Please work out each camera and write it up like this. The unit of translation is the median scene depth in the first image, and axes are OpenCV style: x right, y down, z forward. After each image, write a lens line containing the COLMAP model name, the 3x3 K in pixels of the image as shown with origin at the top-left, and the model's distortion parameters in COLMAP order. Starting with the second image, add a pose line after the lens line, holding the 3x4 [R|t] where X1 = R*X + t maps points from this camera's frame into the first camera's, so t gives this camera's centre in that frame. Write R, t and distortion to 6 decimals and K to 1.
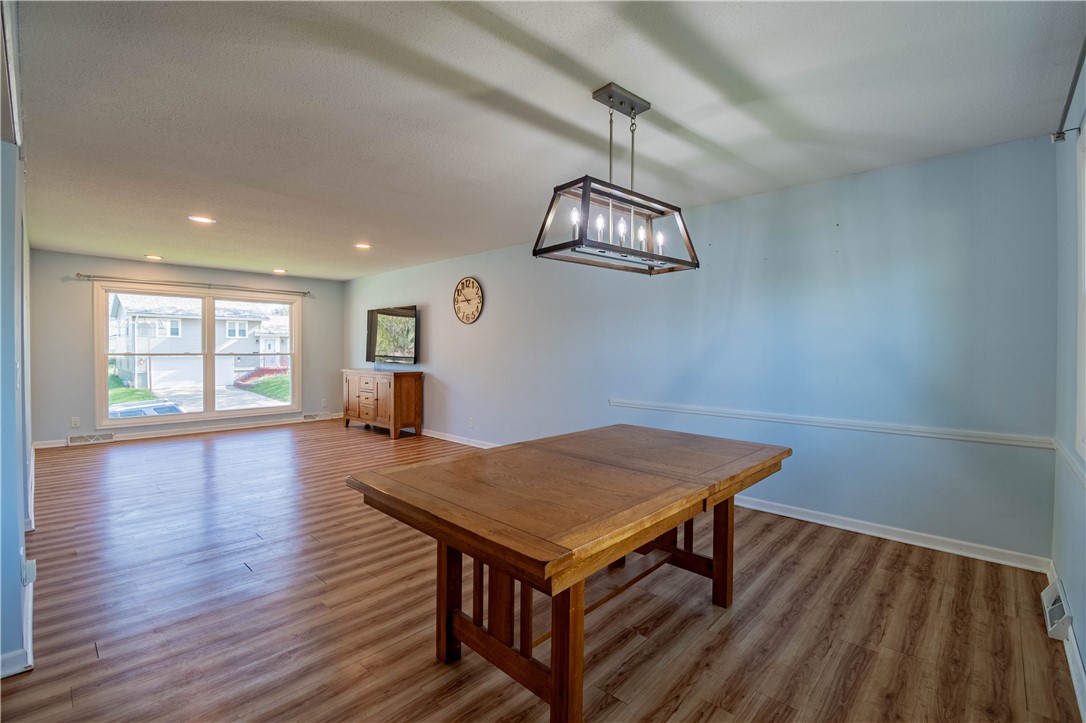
lens RADIAL K [[485.7, 0, 543.0], [0, 485.7, 361.5], [0, 0, 1]] dist [0.031888, -0.000033]
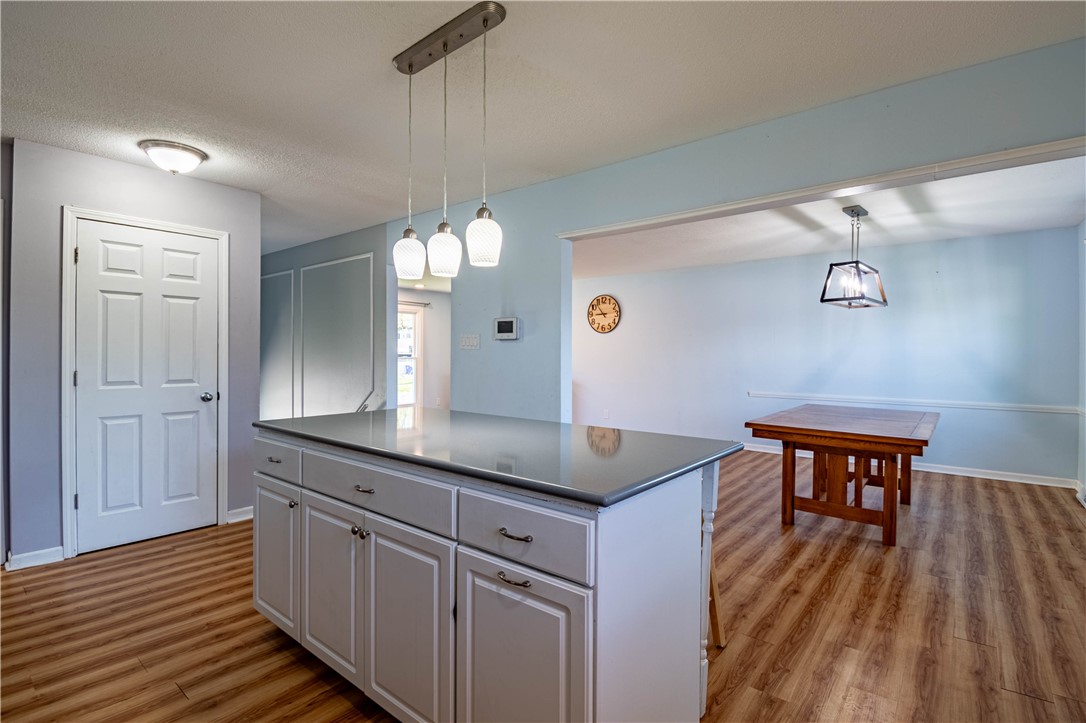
lens RADIAL K [[512.1, 0, 543.0], [0, 512.1, 361.5], [0, 0, 1]] dist [0.025184, 0.000223]
pose [[0.997220, -0.001938, 0.074490, -0.415304], [0.002484, 0.999971, -0.007238, 0.003674], [-0.074474, 0.007403, 0.997196, -0.286561]]
